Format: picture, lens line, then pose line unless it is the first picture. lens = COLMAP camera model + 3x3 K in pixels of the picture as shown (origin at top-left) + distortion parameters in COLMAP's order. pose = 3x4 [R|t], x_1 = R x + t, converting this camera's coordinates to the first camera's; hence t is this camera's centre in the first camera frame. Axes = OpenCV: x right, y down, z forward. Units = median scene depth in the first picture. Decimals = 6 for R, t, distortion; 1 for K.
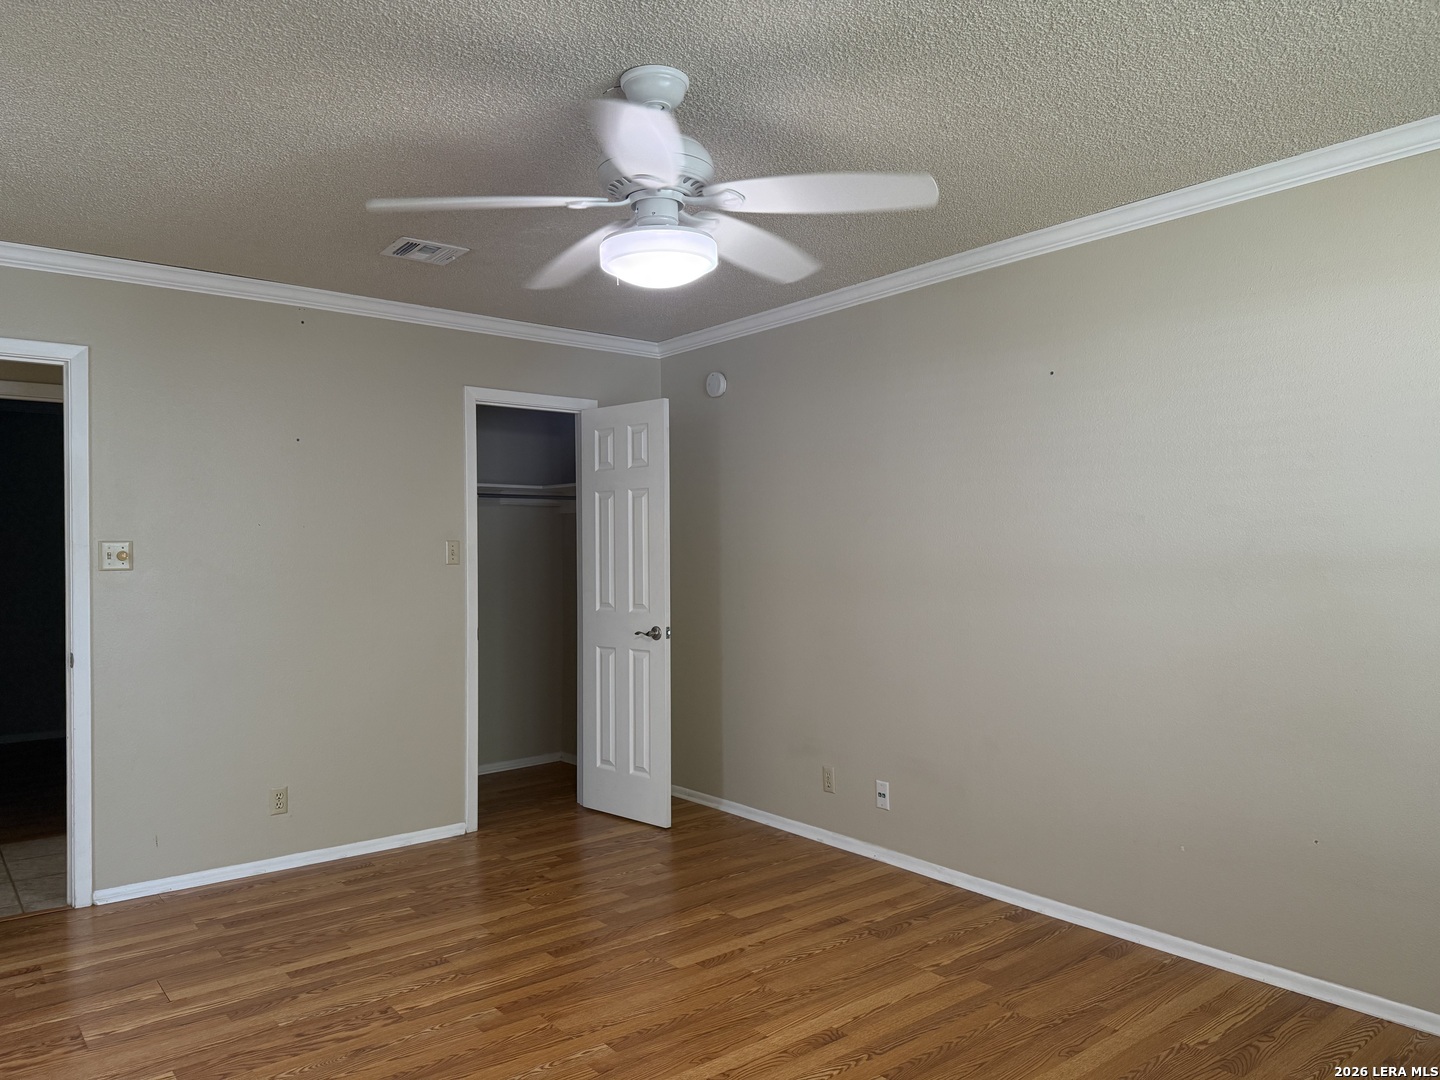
lens RADIAL K [[1007.3, 0, 715.0], [0, 1007.3, 543.0], [0, 0, 1]] dist [0.040392, -0.062127]
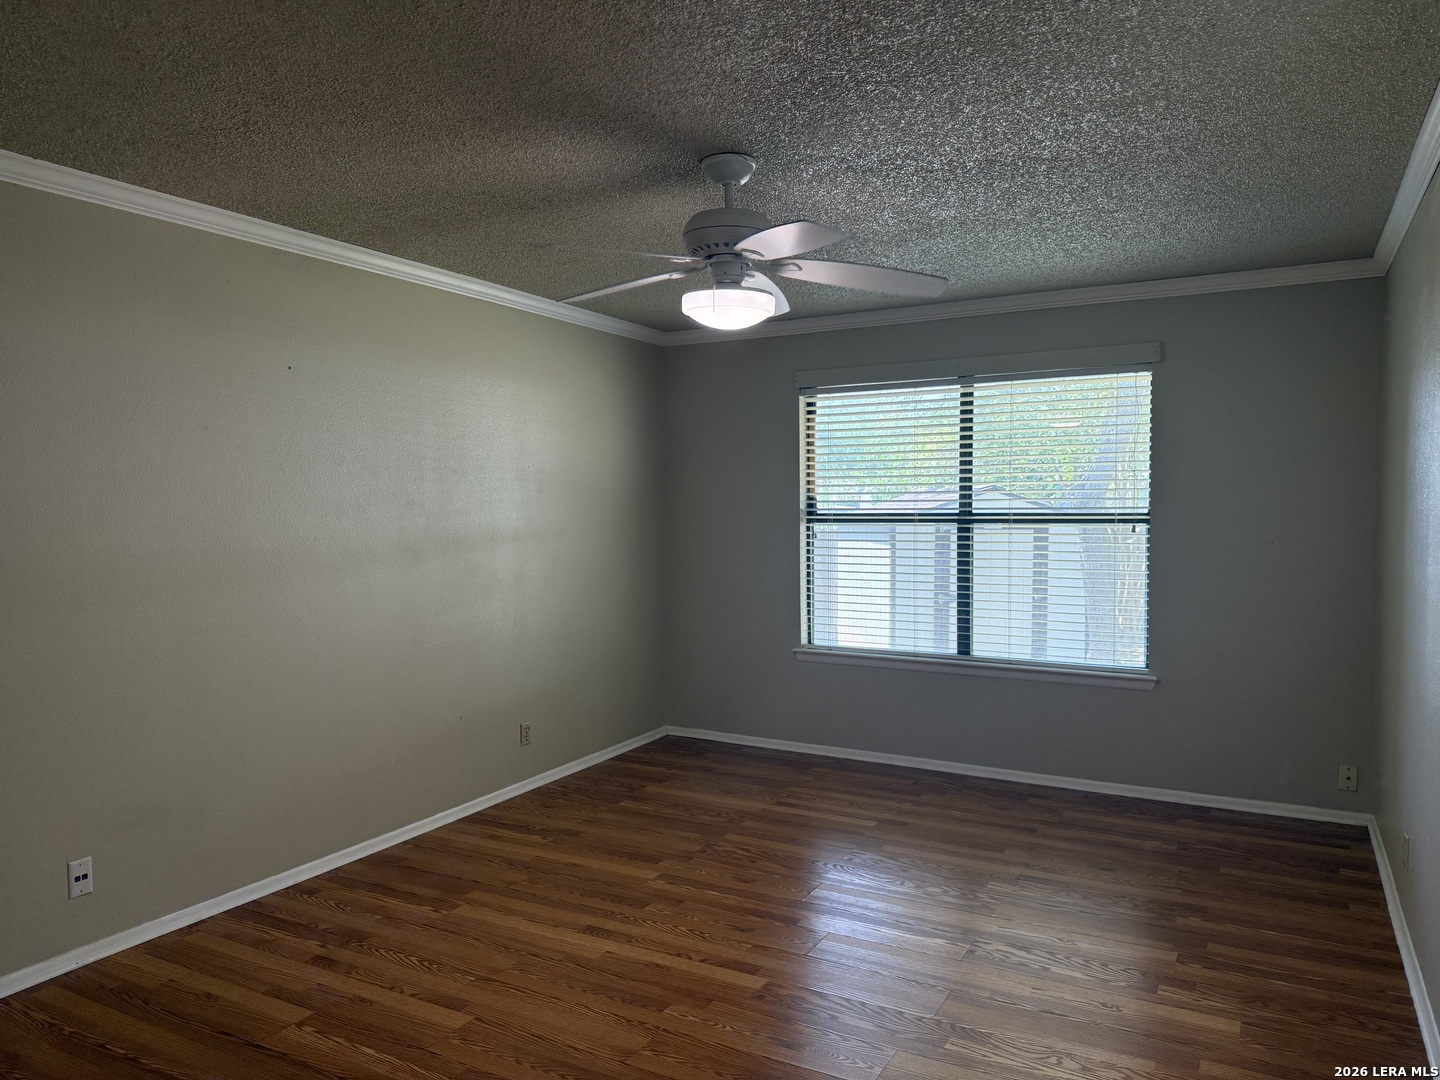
lens RADIAL K [[1007.3, 0, 716.6], [0, 1007.3, 543.5], [0, 0, 1]] dist [0.040392, -0.062127]
pose [[-0.367429, -0.030895, 0.929538, -0.895207], [0.007593, 0.999315, 0.036215, -0.023913], [-0.930021, 0.020364, -0.366943, 1.084818]]
